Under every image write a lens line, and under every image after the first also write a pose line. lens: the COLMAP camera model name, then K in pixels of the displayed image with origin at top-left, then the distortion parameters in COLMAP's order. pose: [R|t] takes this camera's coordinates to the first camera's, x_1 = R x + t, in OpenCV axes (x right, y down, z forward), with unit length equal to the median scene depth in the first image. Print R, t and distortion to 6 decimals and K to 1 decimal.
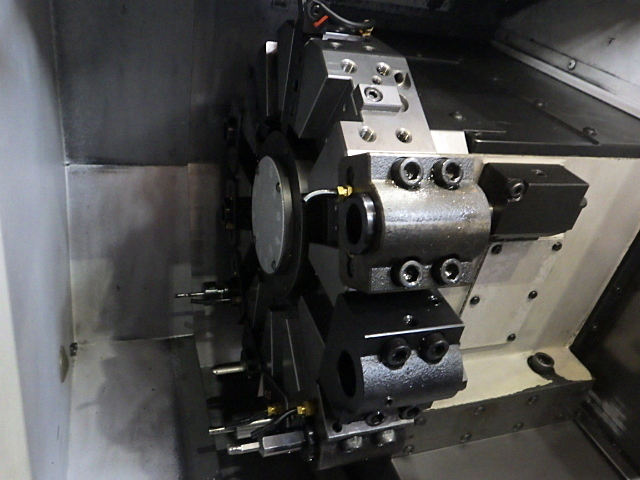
lens RADIAL K [[523.7, 0, 321.7], [0, 523.7, 244.9], [0, 0, 1]] dist [-0.007357, 0.008235]
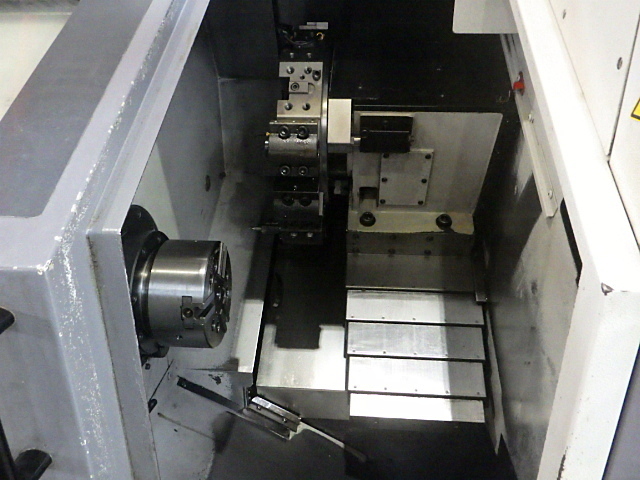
lens RADIAL K [[523.7, 0, 318.7], [0, 523.7, 239.2], [0, 0, 1]] dist [-0.007357, 0.008235]
pose [[0.896195, 0.181036, -0.405045, 0.824218], [-0.046370, 0.946180, 0.320301, -0.265525], [0.441231, -0.268271, 0.856356, -0.718067]]
